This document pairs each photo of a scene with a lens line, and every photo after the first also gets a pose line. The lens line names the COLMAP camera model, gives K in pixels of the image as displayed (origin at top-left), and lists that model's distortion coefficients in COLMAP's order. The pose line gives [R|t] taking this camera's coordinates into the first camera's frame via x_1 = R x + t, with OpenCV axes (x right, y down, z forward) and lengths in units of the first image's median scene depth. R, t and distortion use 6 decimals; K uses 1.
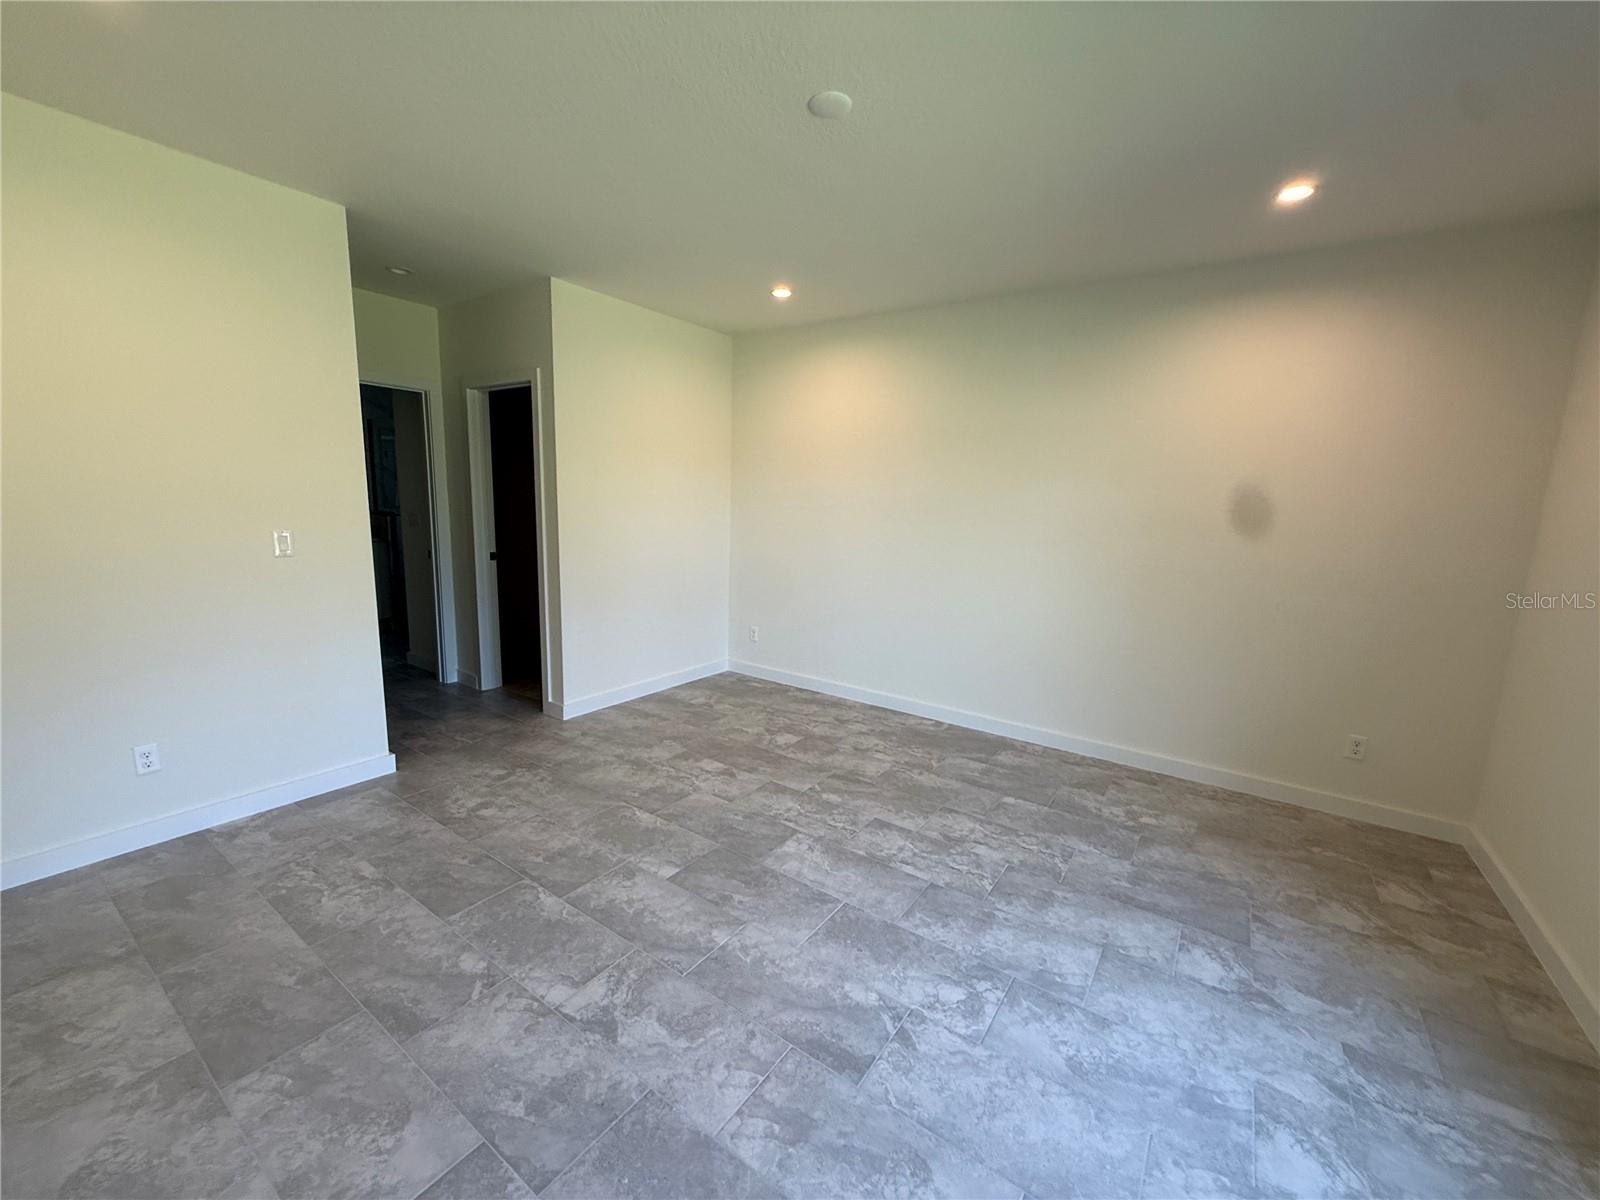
lens RADIAL K [[640.6, 0, 792.6], [0, 640.6, 599.3], [0, 0, 1]] dist [-0.002060, 0.000556]
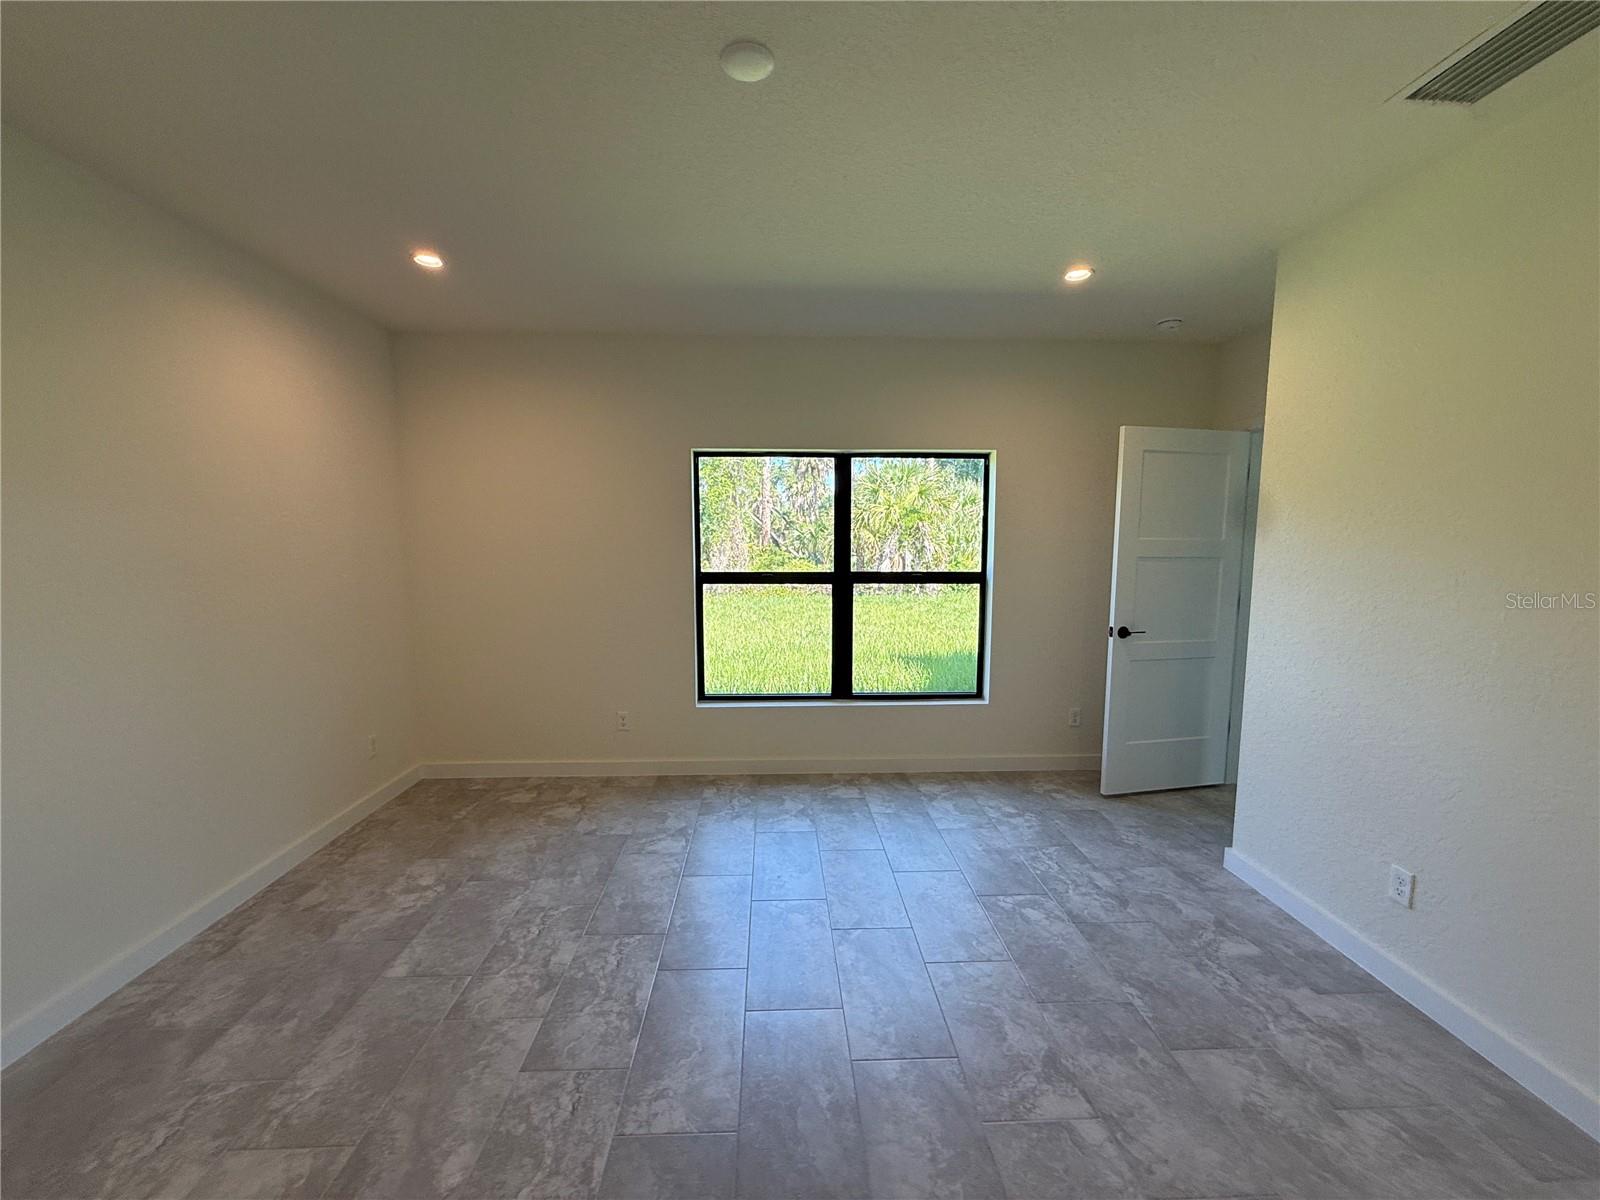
lens RADIAL K [[640.6, 0, 800.8], [0, 640.6, 599.7], [0, 0, 1]] dist [-0.002060, 0.000556]
pose [[-0.615432, -0.112181, 0.780166, -0.562034], [0.102440, 0.970040, 0.220293, -0.243144], [-0.781505, 0.215496, -0.585501, 1.298180]]
